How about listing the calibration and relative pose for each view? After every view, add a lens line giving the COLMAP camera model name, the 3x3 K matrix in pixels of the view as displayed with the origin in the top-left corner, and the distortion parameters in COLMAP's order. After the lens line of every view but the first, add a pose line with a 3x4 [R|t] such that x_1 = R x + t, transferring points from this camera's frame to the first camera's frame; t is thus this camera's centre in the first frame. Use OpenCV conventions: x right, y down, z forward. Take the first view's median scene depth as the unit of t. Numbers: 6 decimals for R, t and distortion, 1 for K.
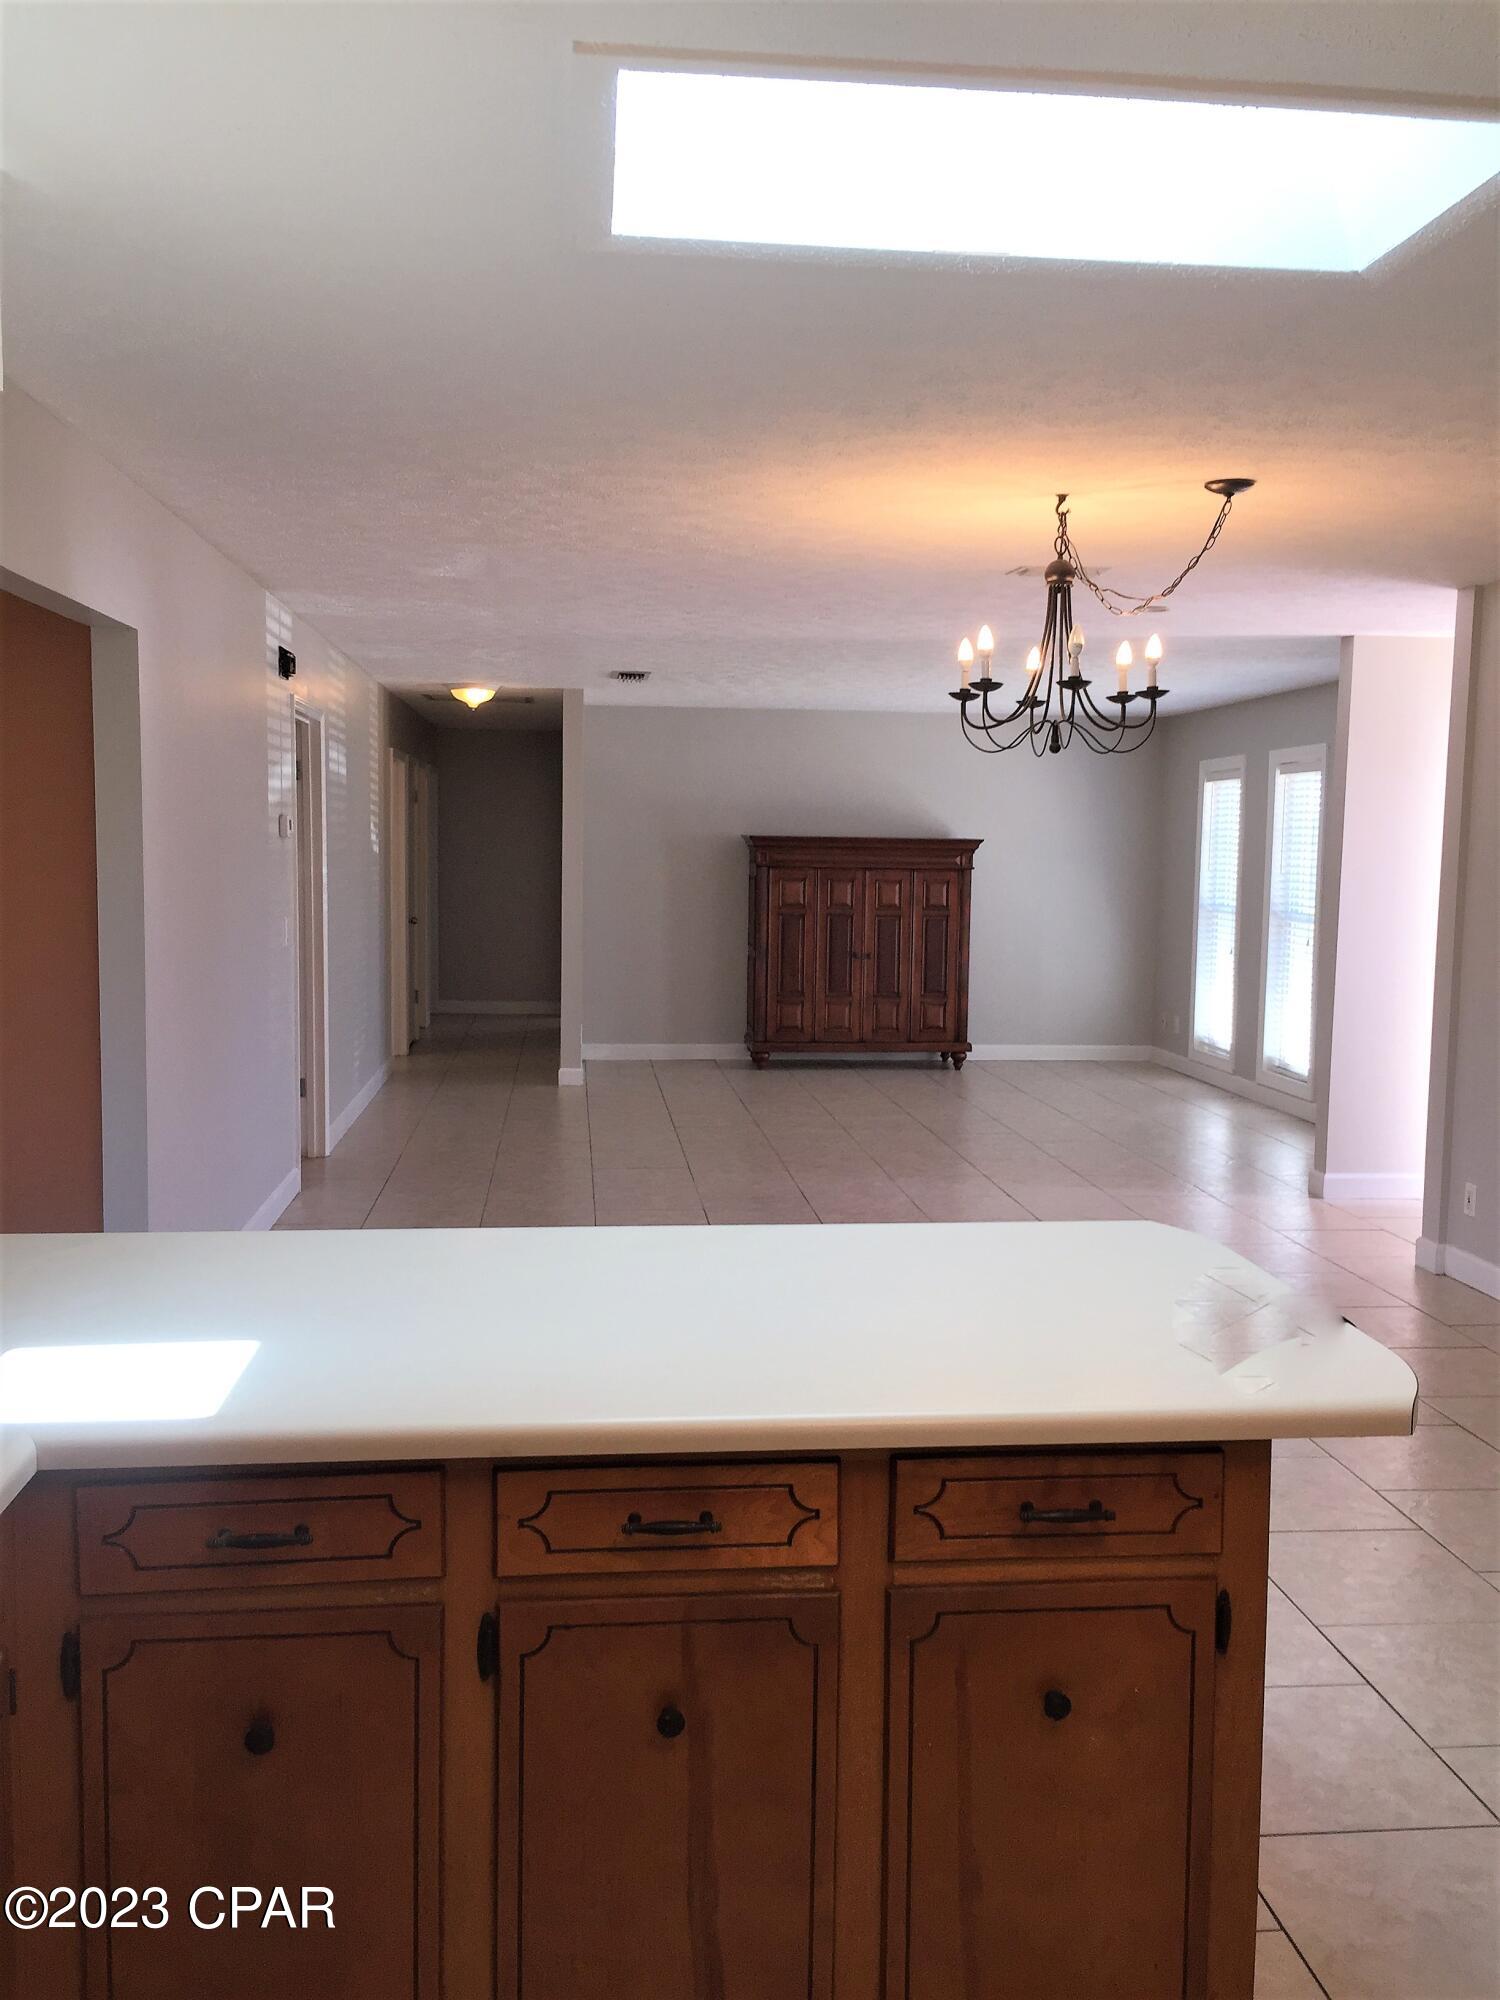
lens RADIAL K [[1807.2, 0, 750.0], [0, 1807.2, 1000.0], [0, 0, 1]] dist [0.043187, -0.025140]
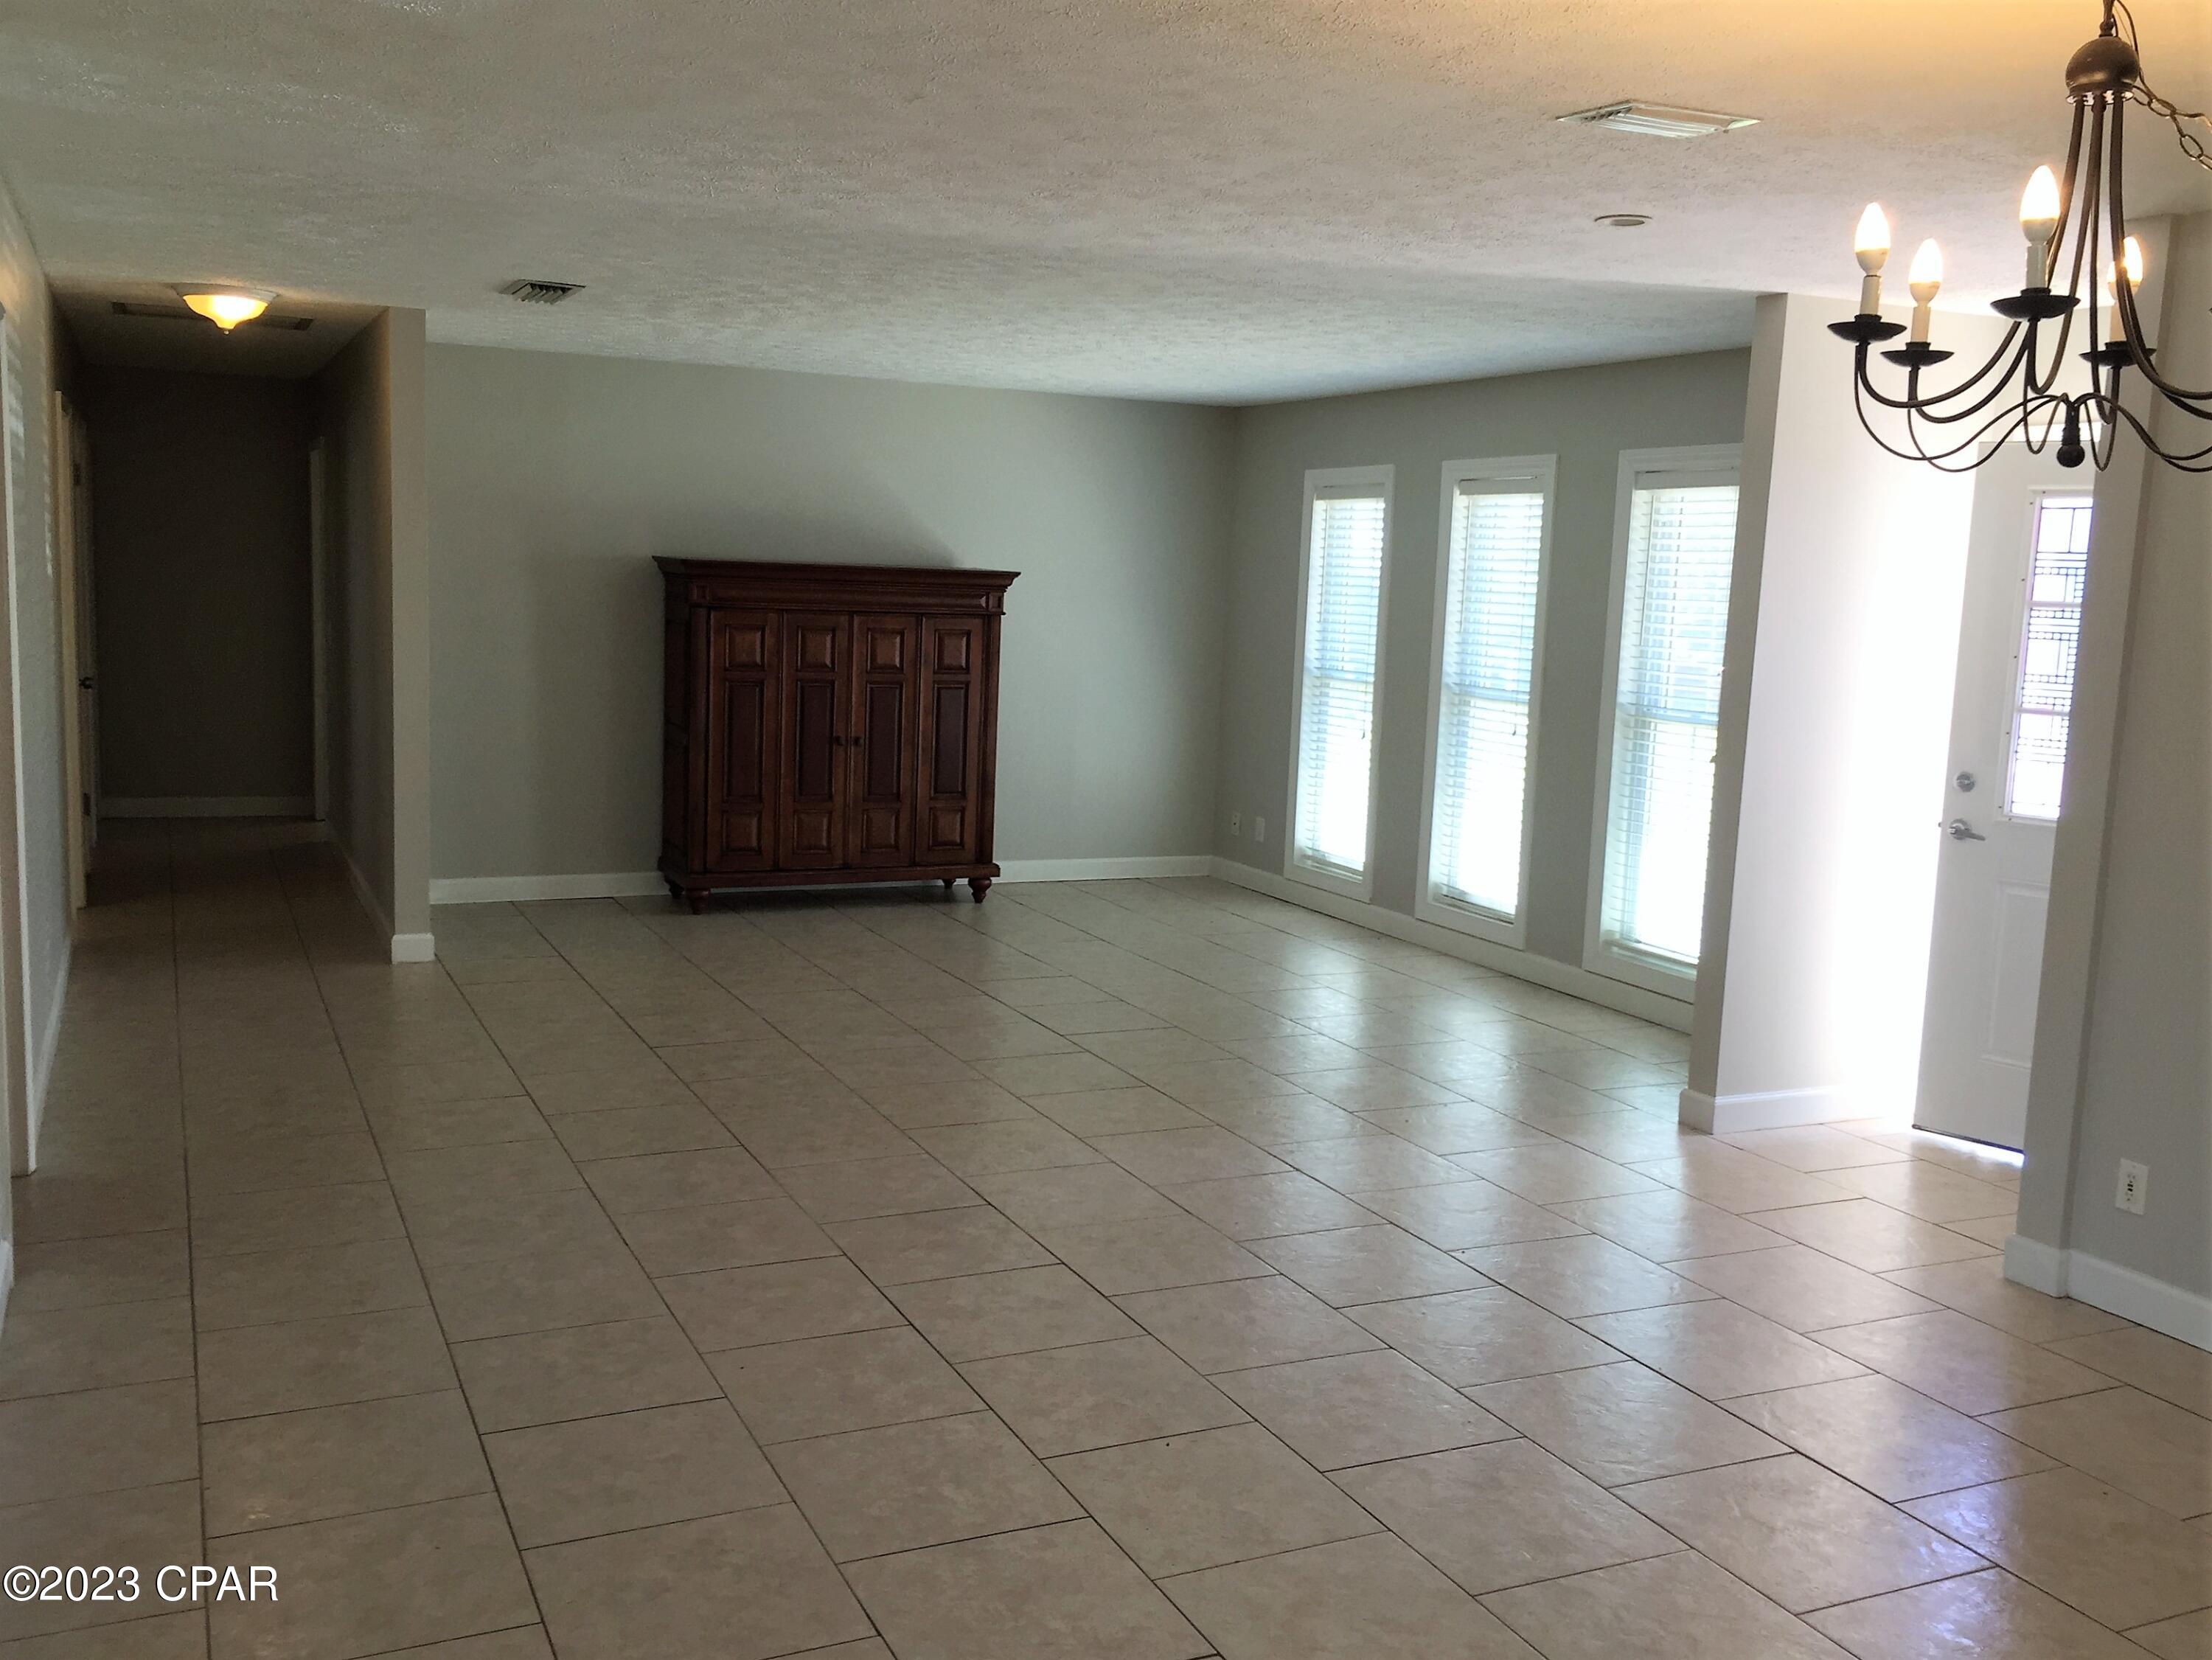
lens RADIAL K [[1998.9, 0, 1106.0], [0, 1998.9, 830.0], [0, 0, 1]] dist [0.043187, -0.025140]
pose [[0.938241, -0.024468, 0.345116, -0.106508], [0.005377, 0.998407, 0.056167, -0.032903], [-0.345941, -0.050843, 0.936878, 0.264174]]
